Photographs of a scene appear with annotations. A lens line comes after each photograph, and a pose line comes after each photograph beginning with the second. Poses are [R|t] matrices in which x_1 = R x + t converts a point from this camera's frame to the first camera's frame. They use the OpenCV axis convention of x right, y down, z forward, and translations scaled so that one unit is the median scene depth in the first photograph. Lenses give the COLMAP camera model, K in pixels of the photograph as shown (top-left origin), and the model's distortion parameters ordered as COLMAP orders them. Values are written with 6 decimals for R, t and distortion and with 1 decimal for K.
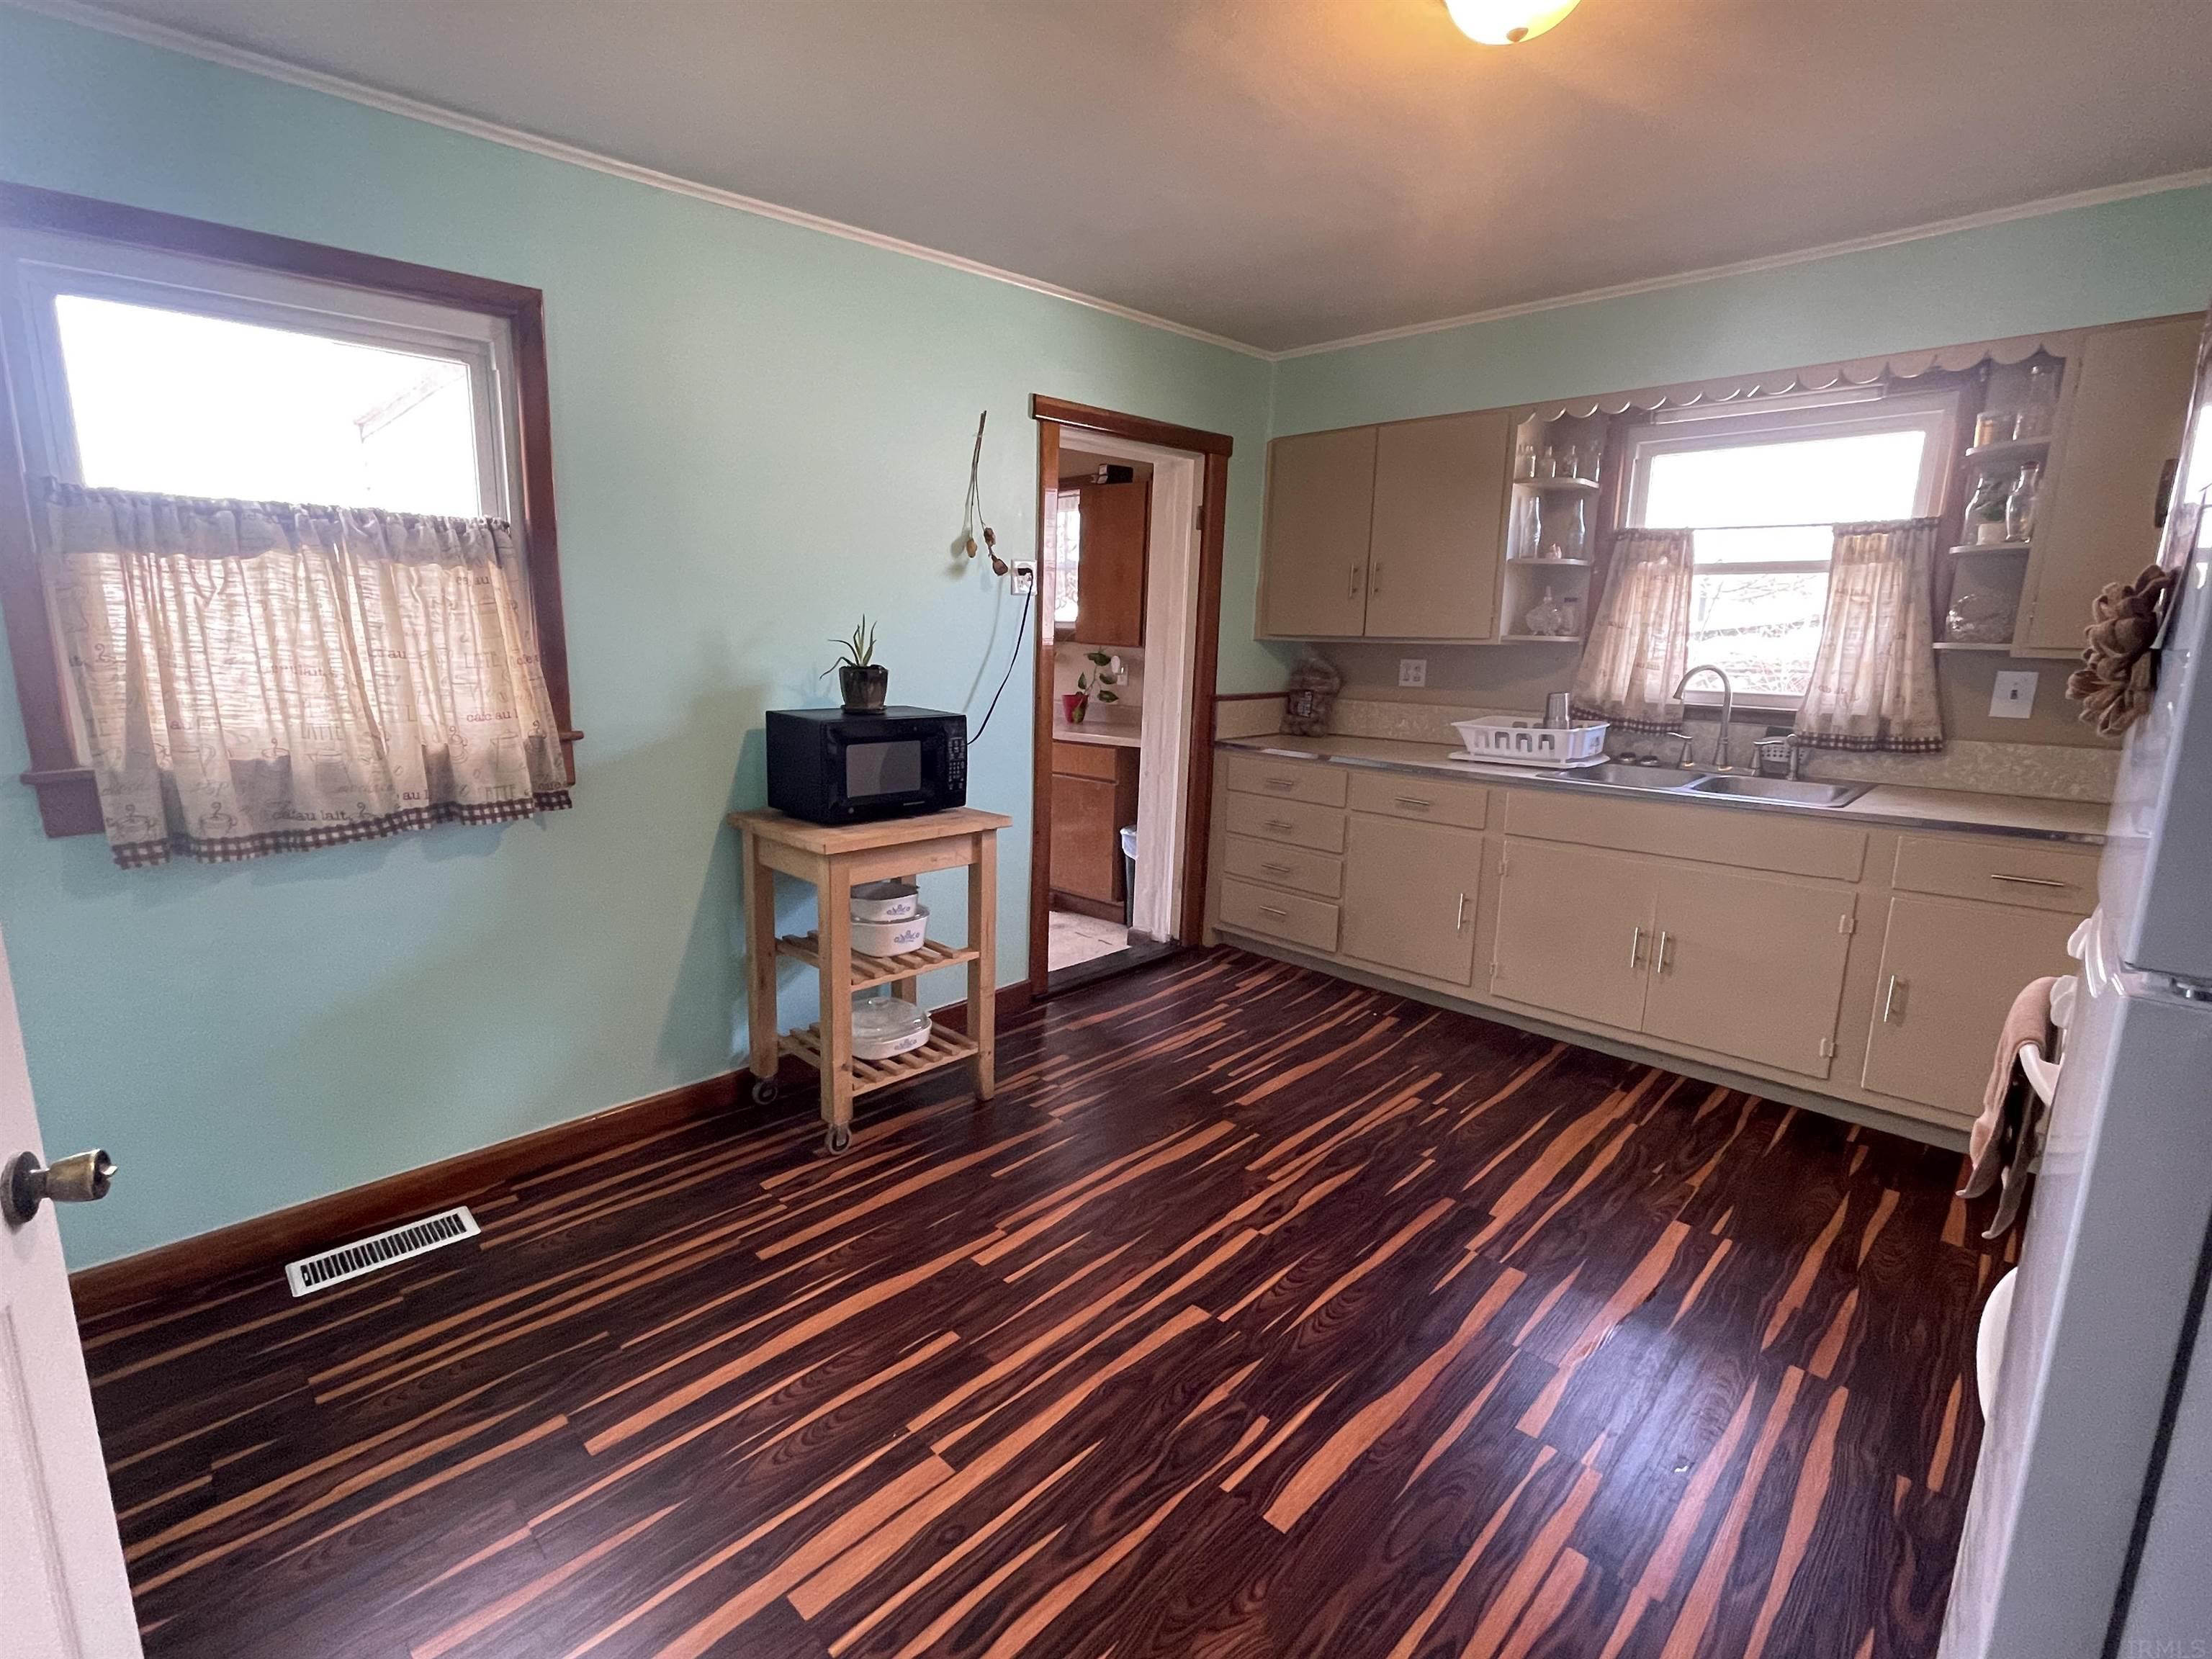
lens RADIAL K [[1031.0, 0, 1097.6], [0, 1031.0, 824.2], [0, 0, 1]] dist [0.015656, 0.000559]
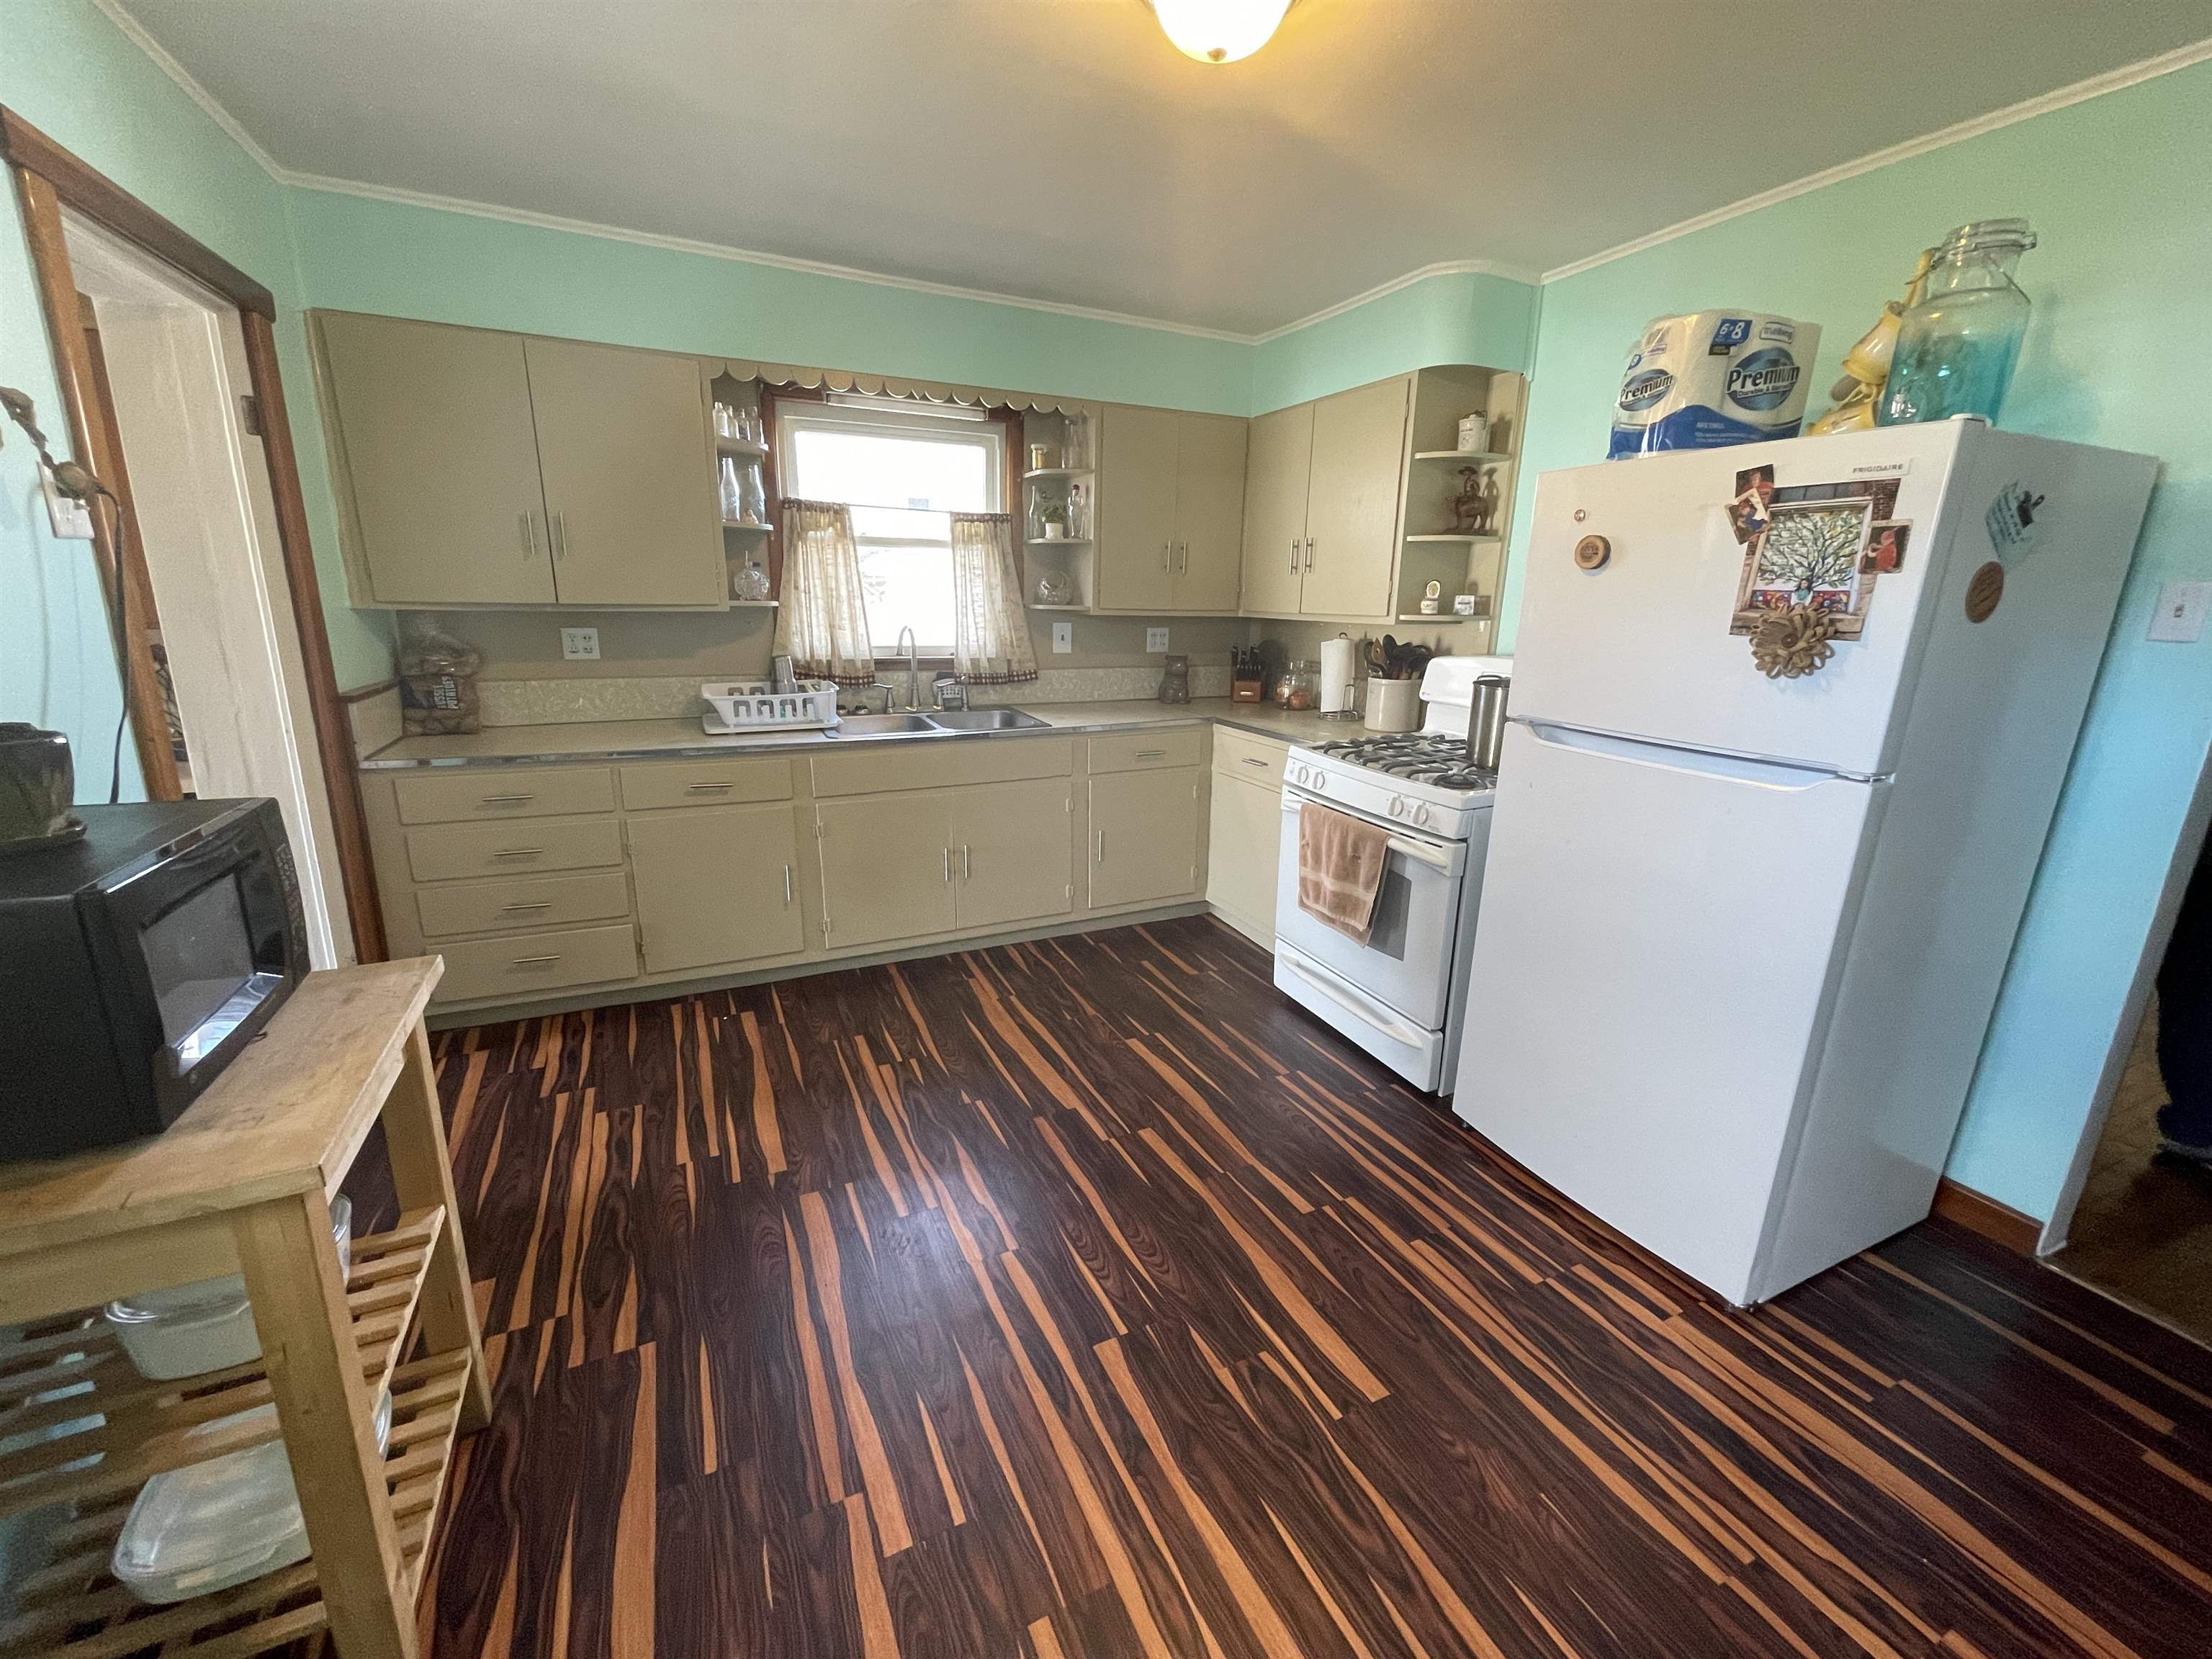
lens RADIAL K [[896.2, 0, 1096.1], [0, 896.2, 832.2], [0, 0, 1]] dist [0.007483, -0.000271]
pose [[0.347017, -0.255419, 0.902408, -0.341567], [0.164643, 0.963848, 0.209497, -0.103623], [-0.923294, 0.075876, 0.376525, 0.421280]]
